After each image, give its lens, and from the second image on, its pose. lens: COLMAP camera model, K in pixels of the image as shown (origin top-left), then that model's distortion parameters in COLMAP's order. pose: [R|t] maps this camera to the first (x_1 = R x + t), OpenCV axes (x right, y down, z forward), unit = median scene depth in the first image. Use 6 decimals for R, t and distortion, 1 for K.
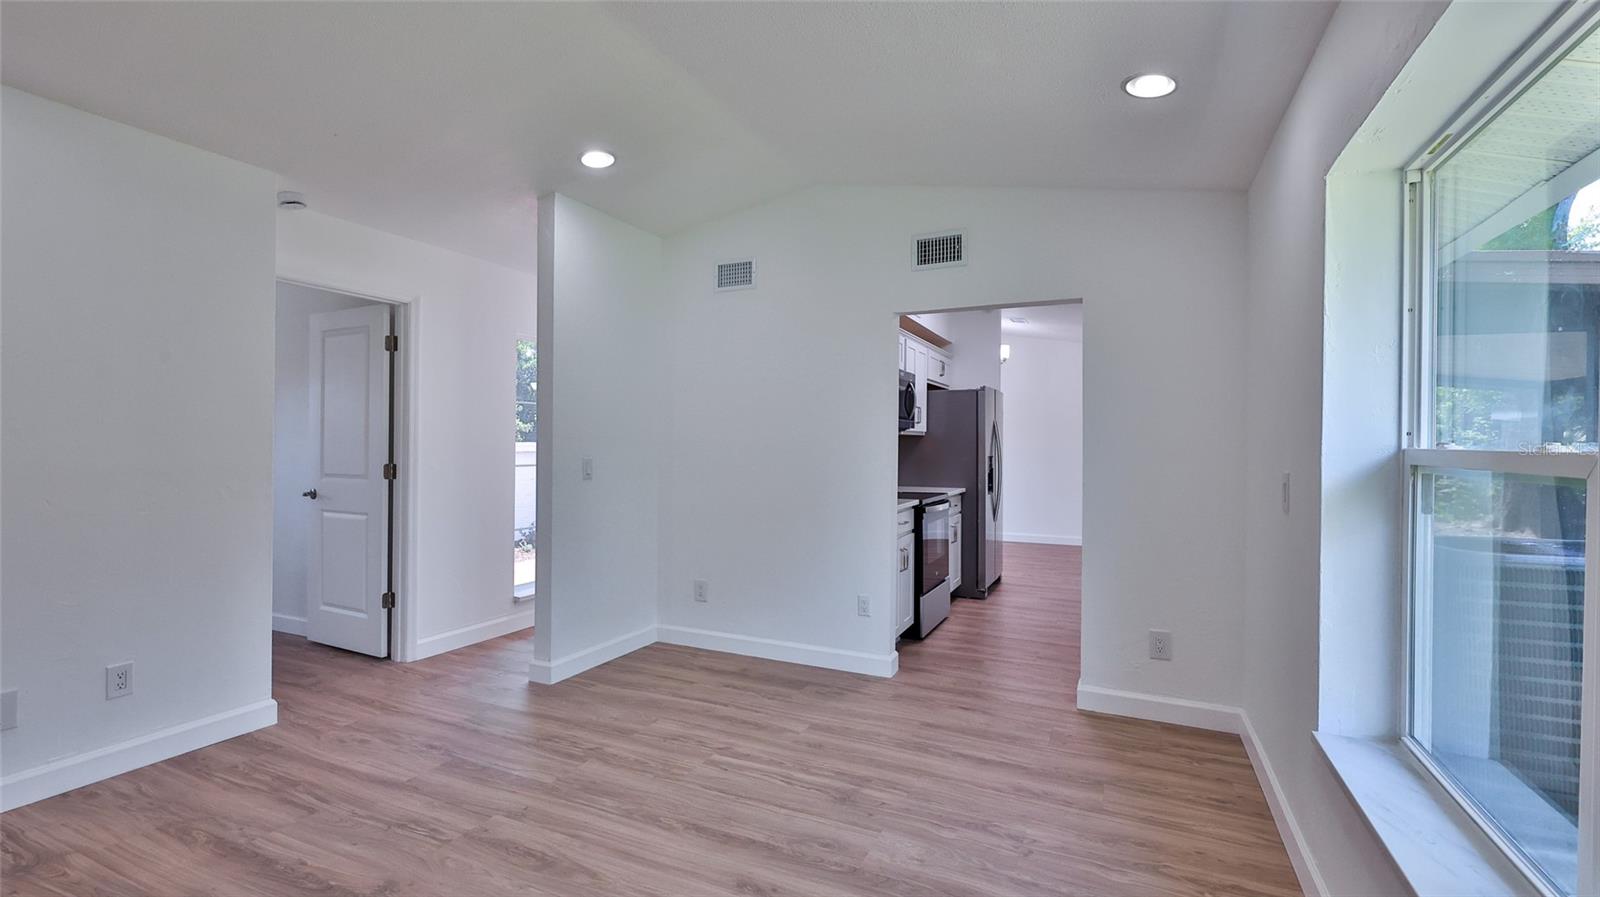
lens RADIAL K [[699.9, 0, 798.0], [0, 699.9, 446.2], [0, 0, 1]] dist [0.003803, -0.001085]
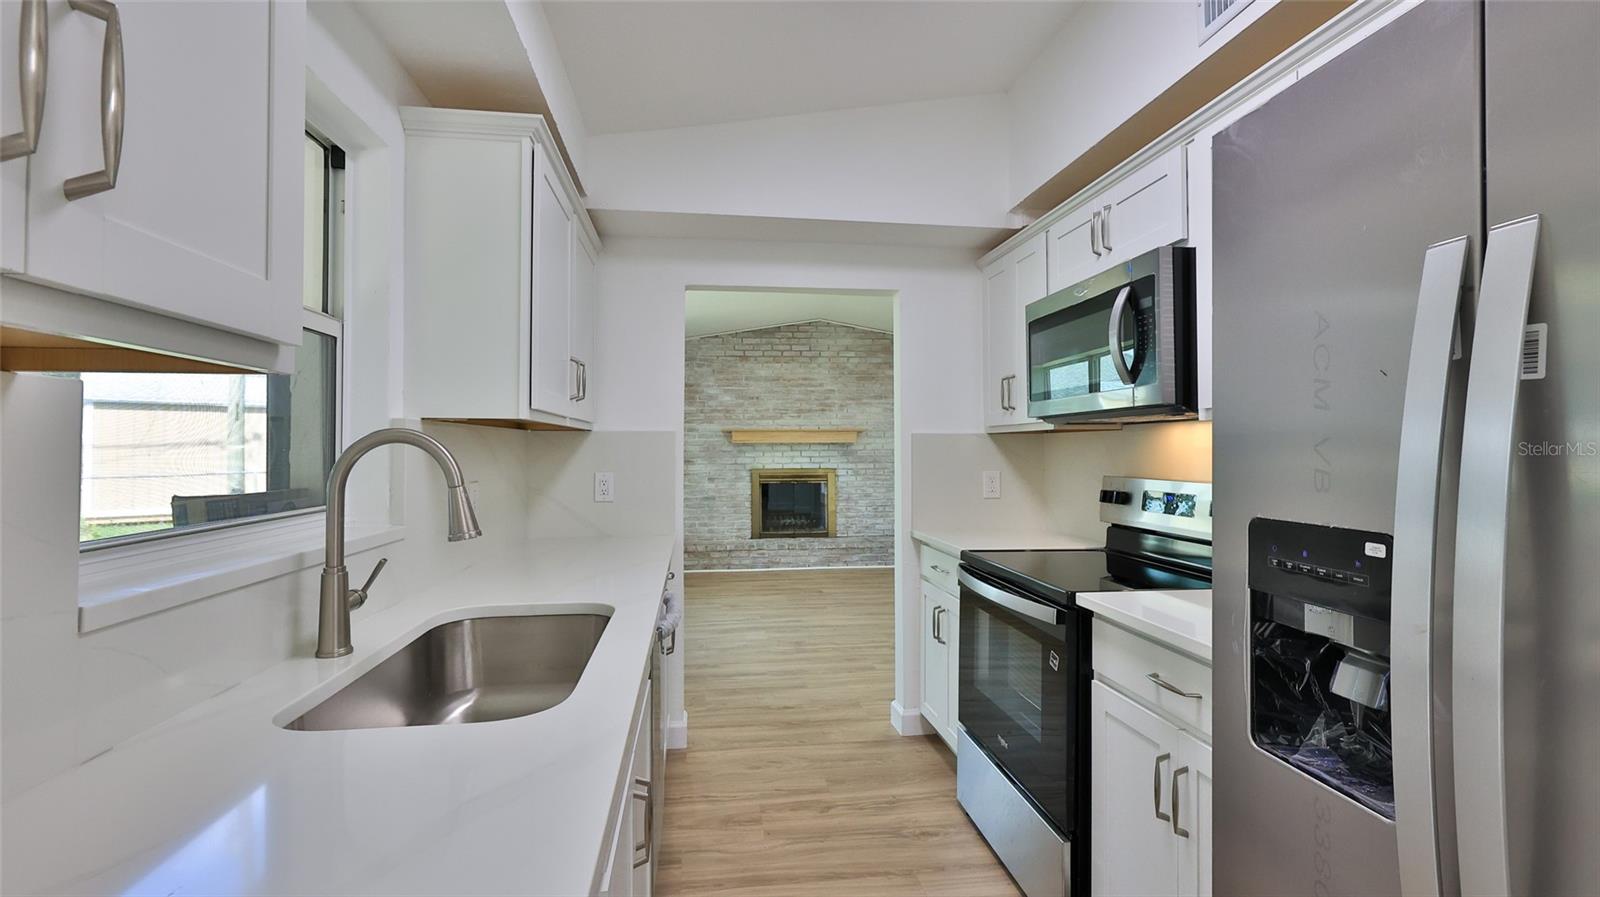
lens RADIAL K [[699.9, 0, 798.5], [0, 699.9, 446.4], [0, 0, 1]] dist [0.003803, -0.001085]
pose [[-0.839606, -0.010471, -0.543095, 0.852656], [-0.007627, 0.999943, -0.007487, -0.000925], [0.543142, -0.002144, -0.839638, 2.029007]]
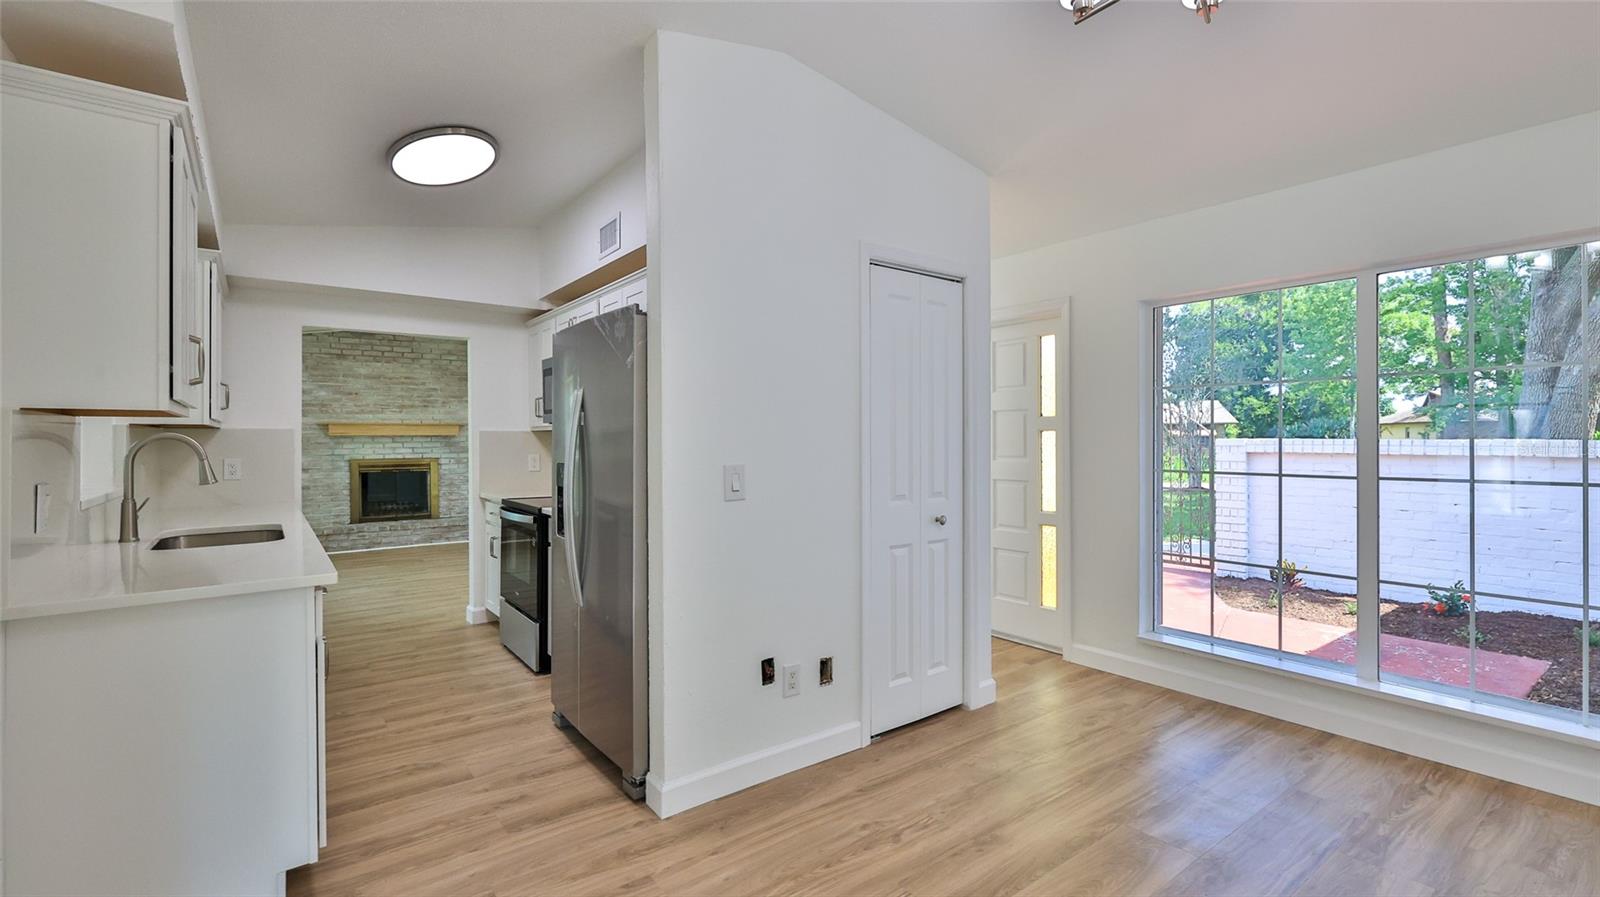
lens RADIAL K [[699.9, 0, 802.3], [0, 699.9, 441.7], [0, 0, 1]] dist [0.003803, -0.001085]
pose [[-0.463147, -0.004971, -0.886267, 1.234004], [-0.002998, 0.999987, -0.004042, -0.000214], [0.886276, 0.000785, -0.463156, 2.652210]]
